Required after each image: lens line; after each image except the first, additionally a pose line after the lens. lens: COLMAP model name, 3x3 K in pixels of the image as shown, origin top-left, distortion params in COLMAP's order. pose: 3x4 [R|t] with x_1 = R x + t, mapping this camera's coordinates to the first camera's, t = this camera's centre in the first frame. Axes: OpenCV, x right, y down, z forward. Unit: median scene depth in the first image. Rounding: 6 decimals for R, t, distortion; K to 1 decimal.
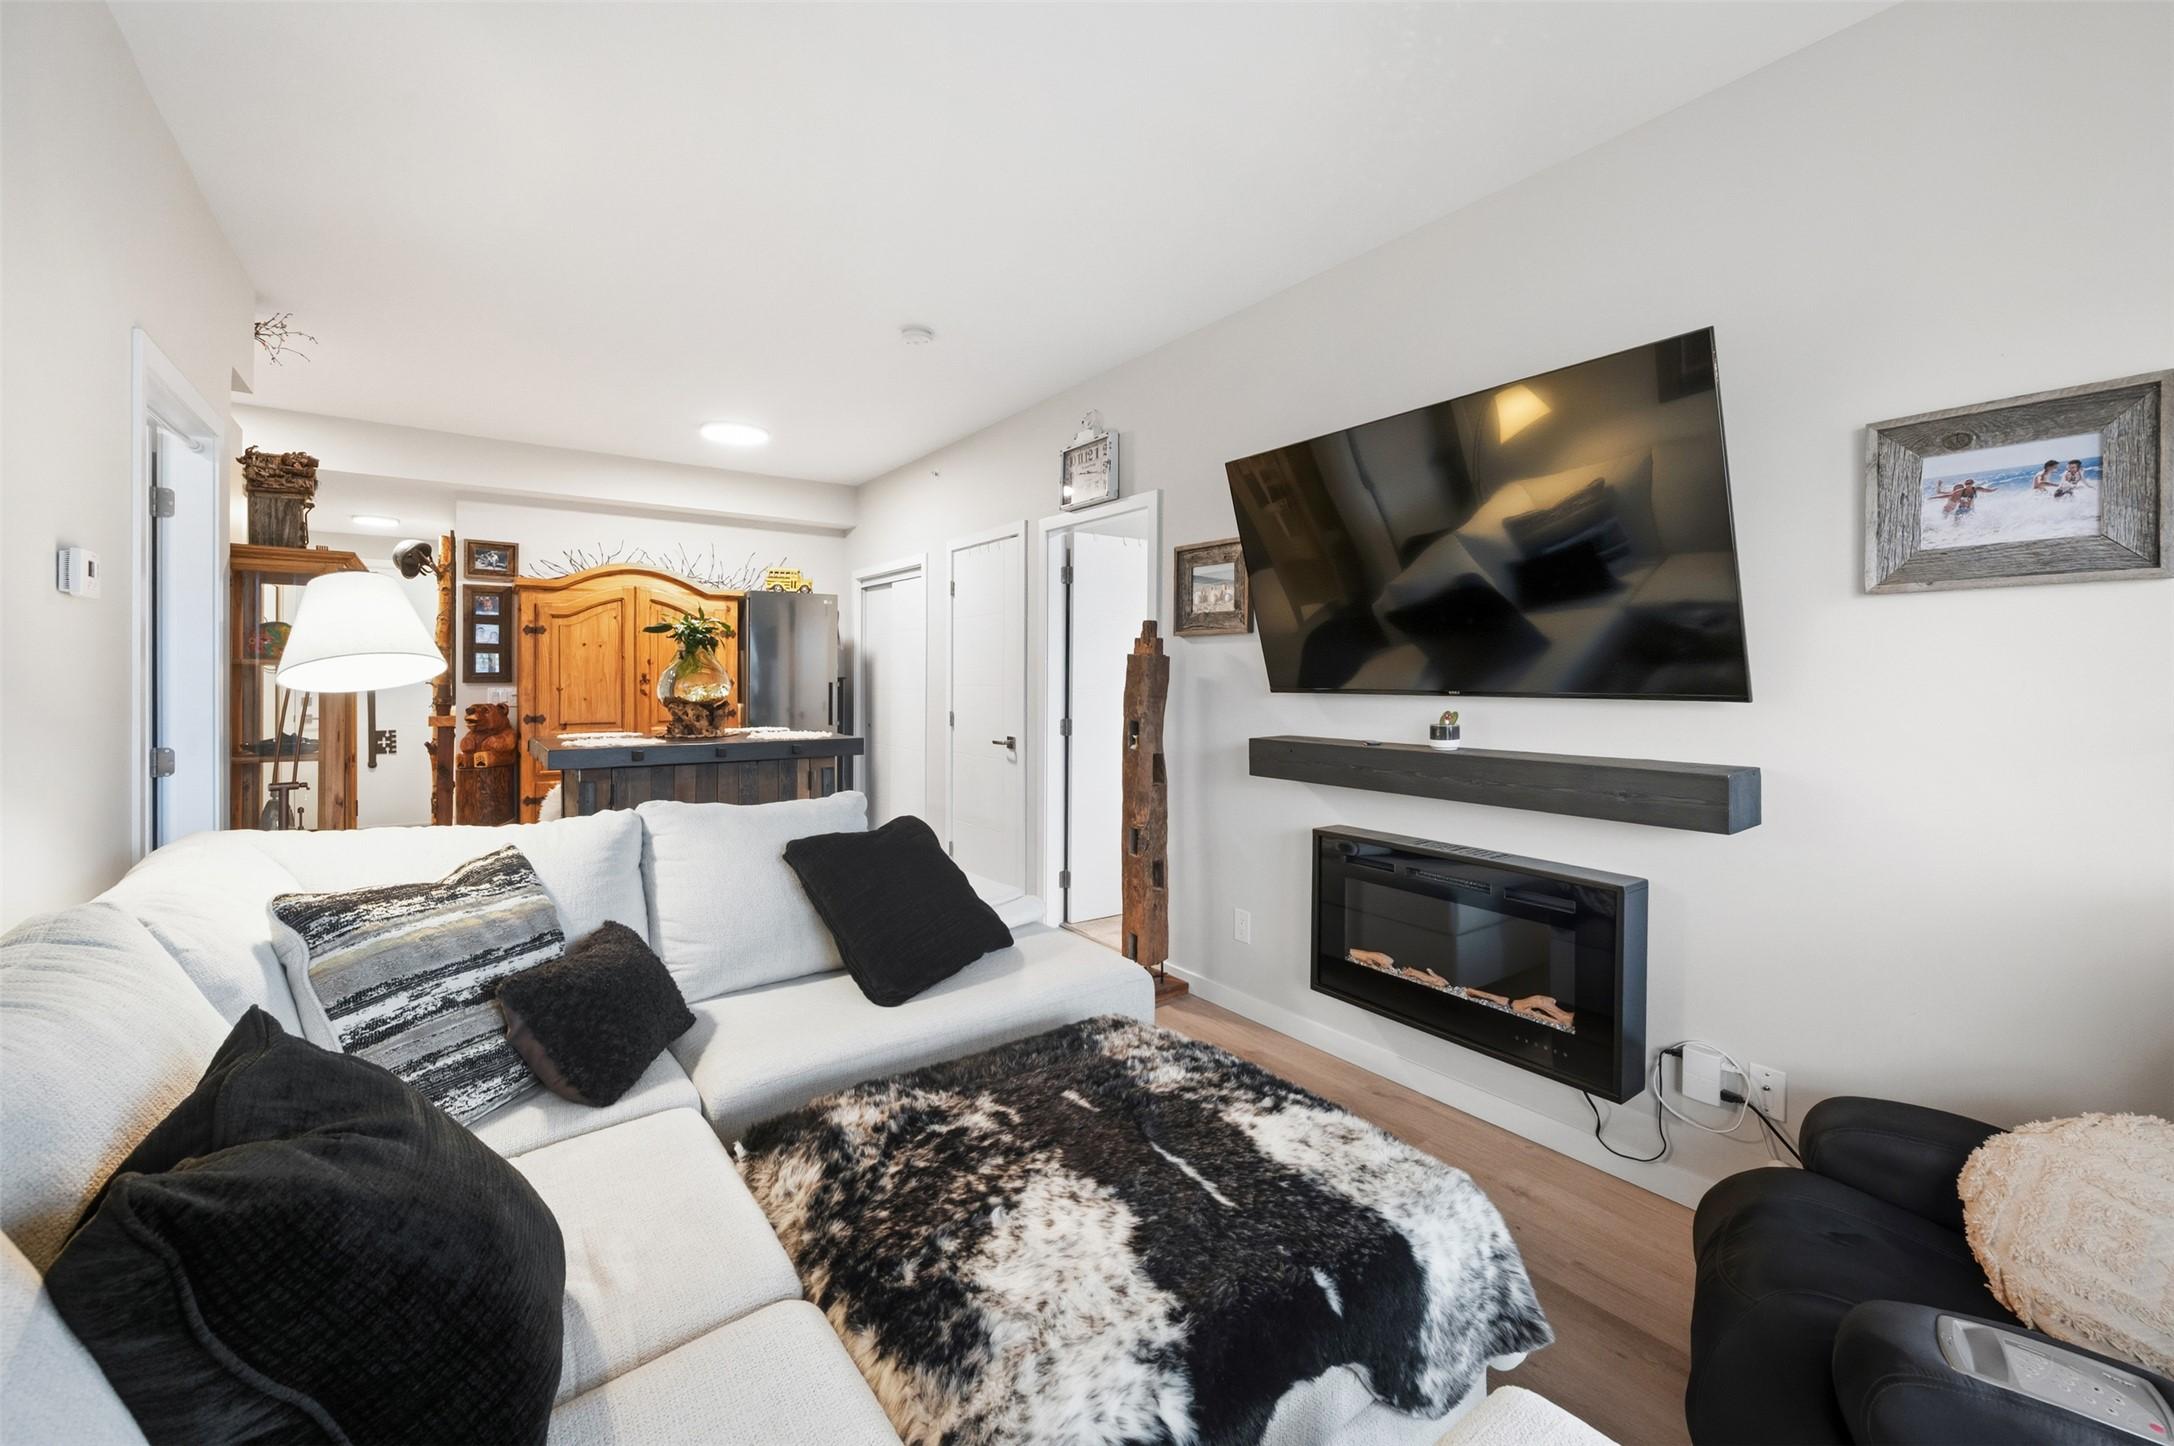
lens RADIAL K [[882.4, 0, 1083.0], [0, 882.4, 691.8], [0, 0, 1]] dist [0.000701, 0.000084]
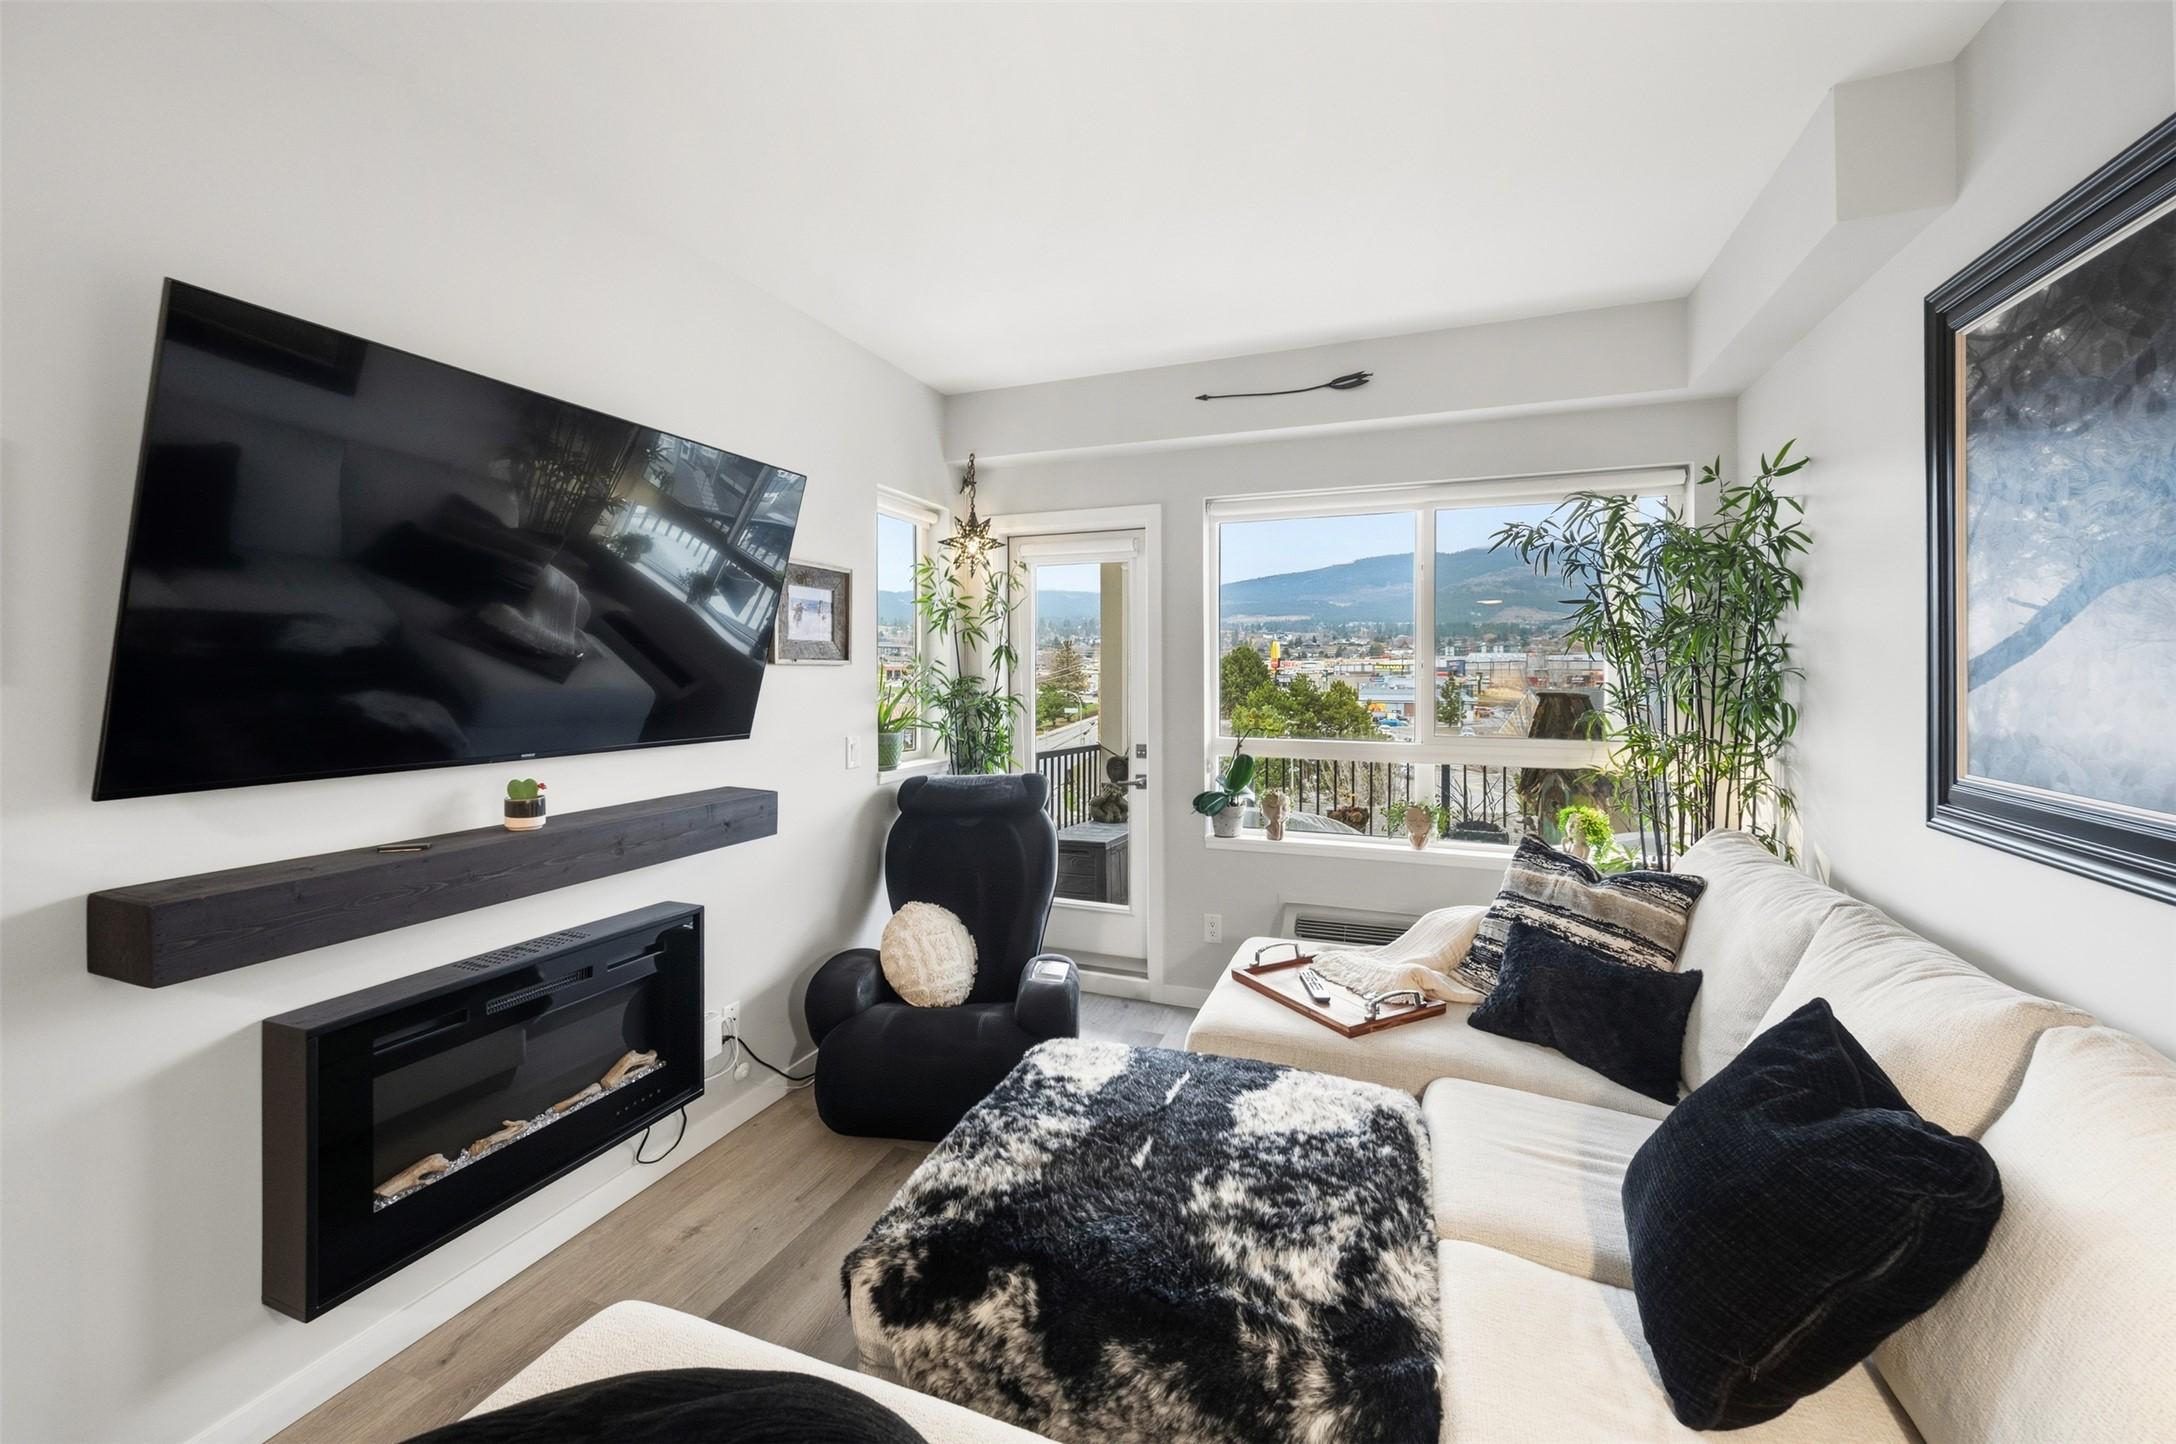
lens RADIAL K [[883.2, 0, 1084.0], [0, 883.2, 690.8], [0, 0, 1]] dist [0.000701, 0.000084]
pose [[-0.553646, -0.019405, 0.832526, -0.827858], [0.010929, 0.999473, 0.030565, -0.120490], [-0.832680, 0.026020, -0.553142, 1.618731]]
